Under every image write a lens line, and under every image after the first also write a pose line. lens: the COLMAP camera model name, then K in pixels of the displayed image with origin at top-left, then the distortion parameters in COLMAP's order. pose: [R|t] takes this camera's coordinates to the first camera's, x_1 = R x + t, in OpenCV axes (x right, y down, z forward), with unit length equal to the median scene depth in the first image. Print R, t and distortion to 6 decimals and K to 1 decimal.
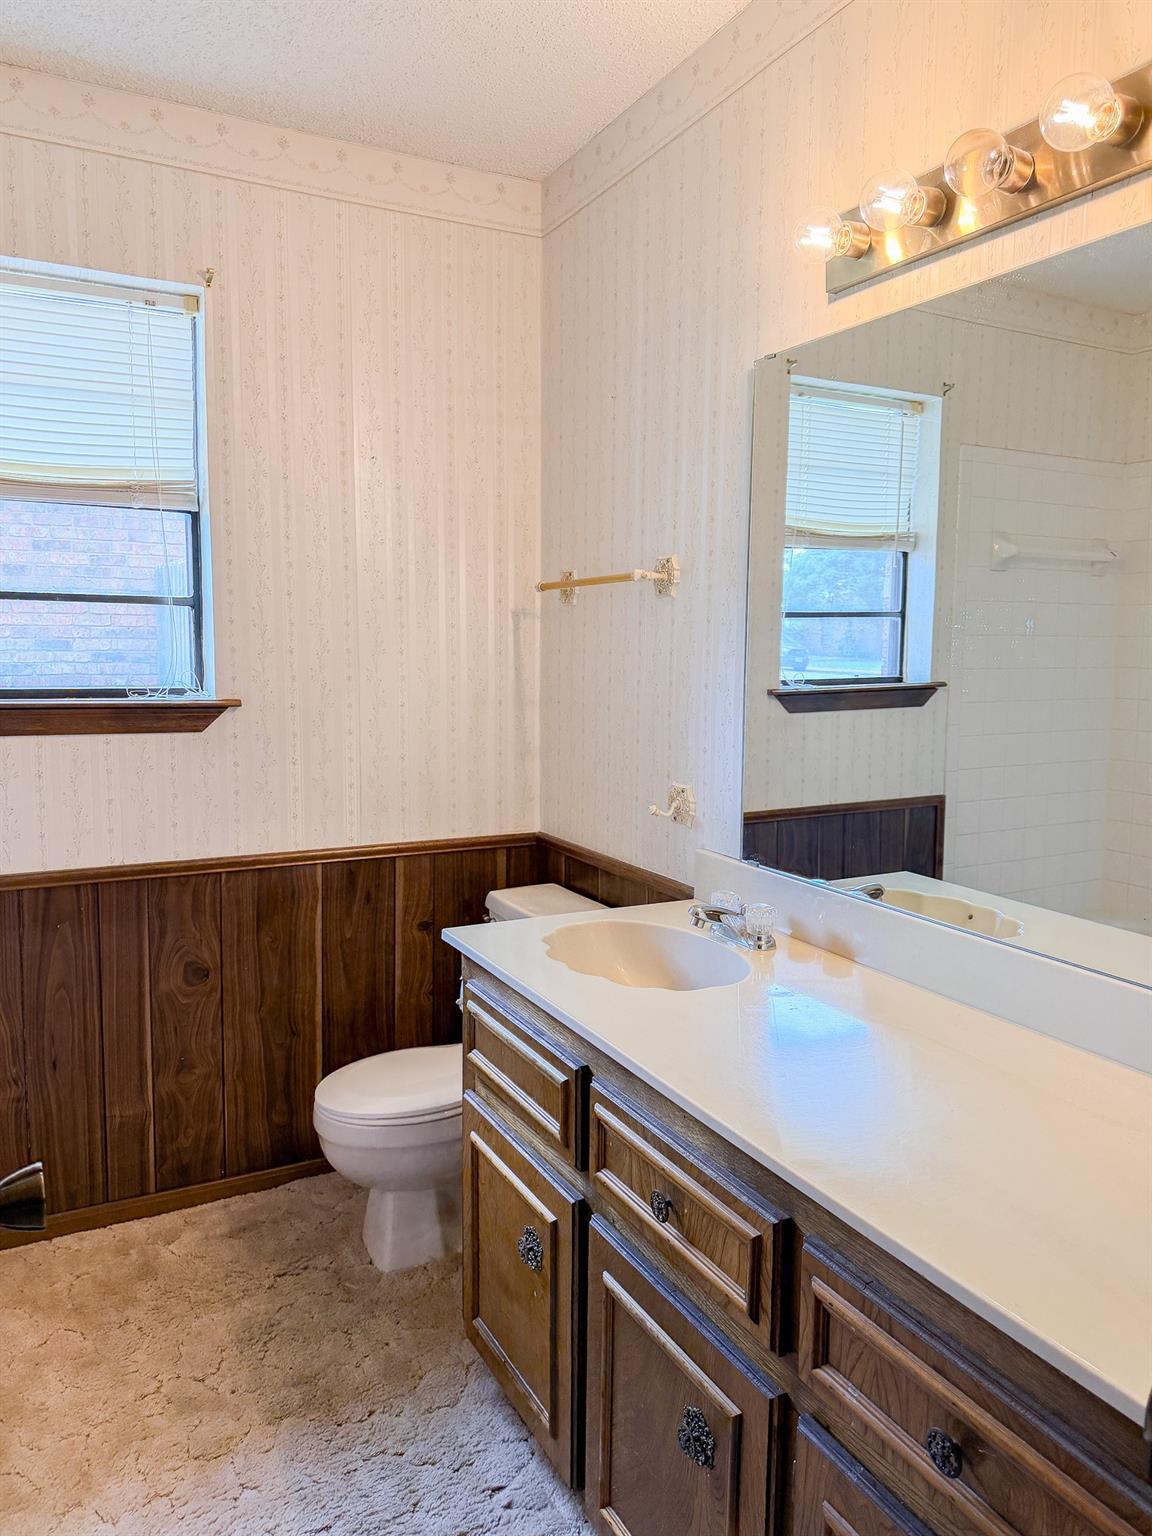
lens RADIAL K [[1118.9, 0, 580.1], [0, 1118.9, 763.7], [0, 0, 1]] dist [0.039737, -0.057906]
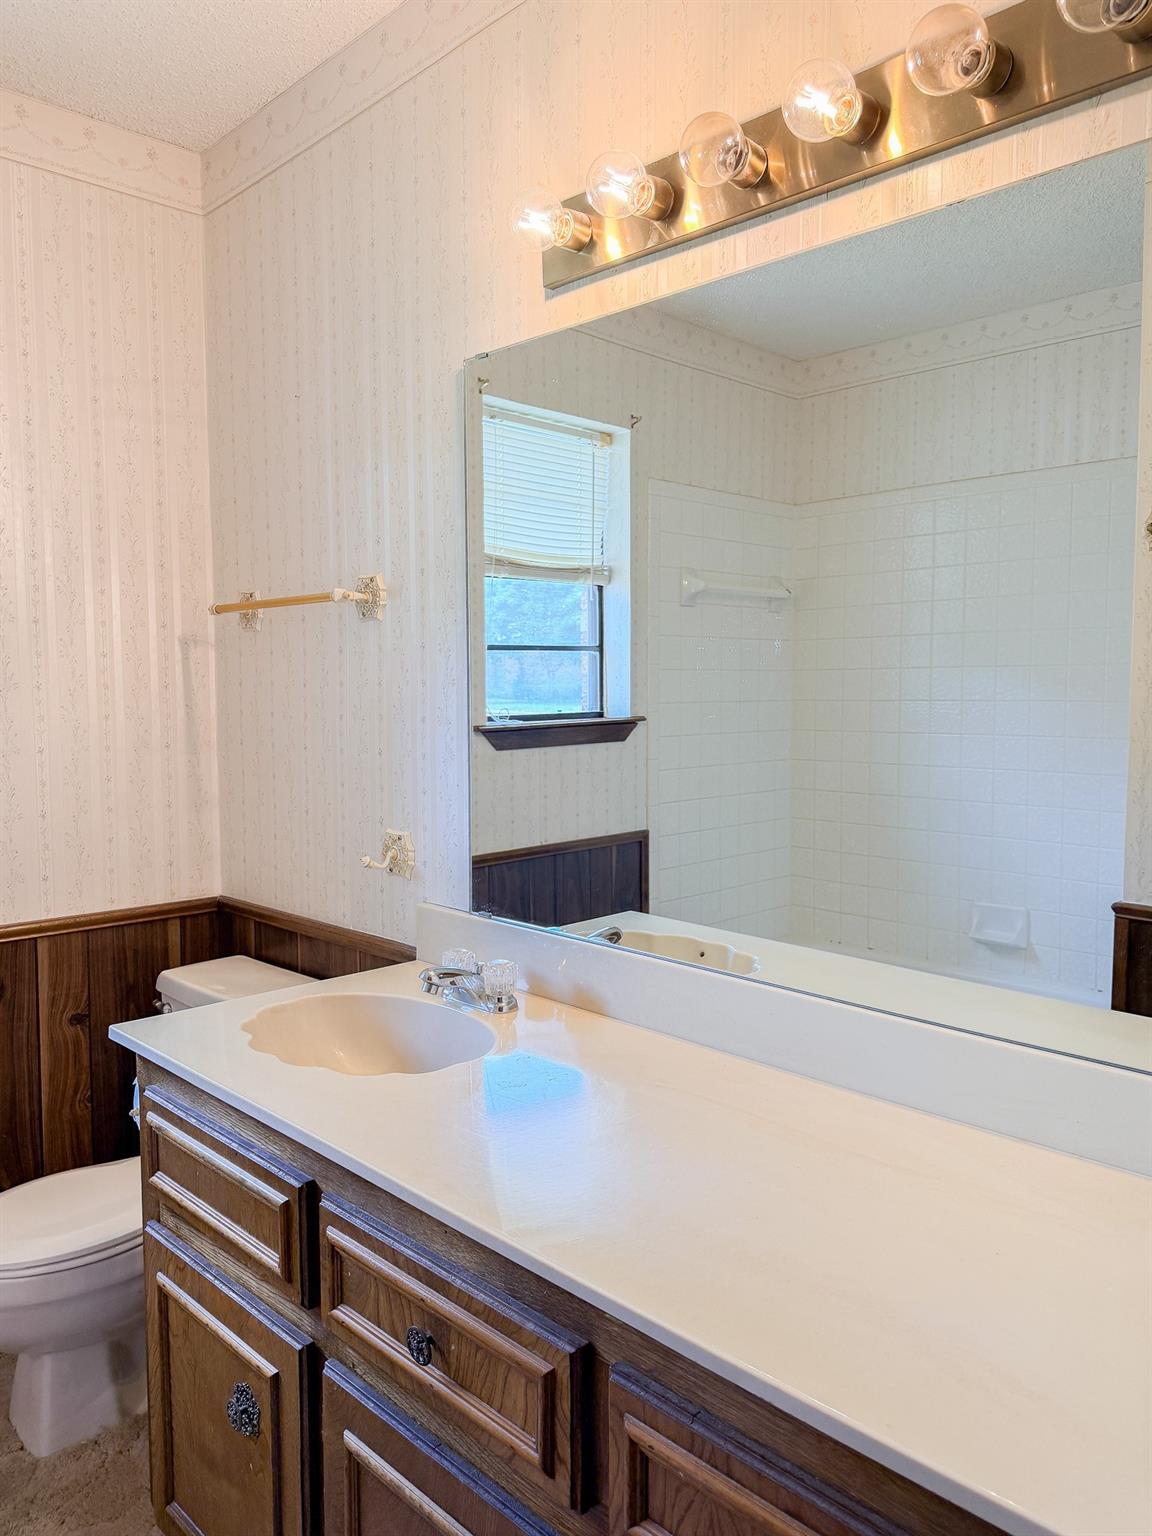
lens RADIAL K [[1118.9, 0, 590.5], [0, 1118.9, 771.3], [0, 0, 1]] dist [0.039737, -0.057906]
pose [[0.953130, -0.031832, 0.300881, -0.028639], [0.042299, 0.998703, -0.028336, 0.002808], [-0.299588, 0.039735, 0.953241, 0.109471]]
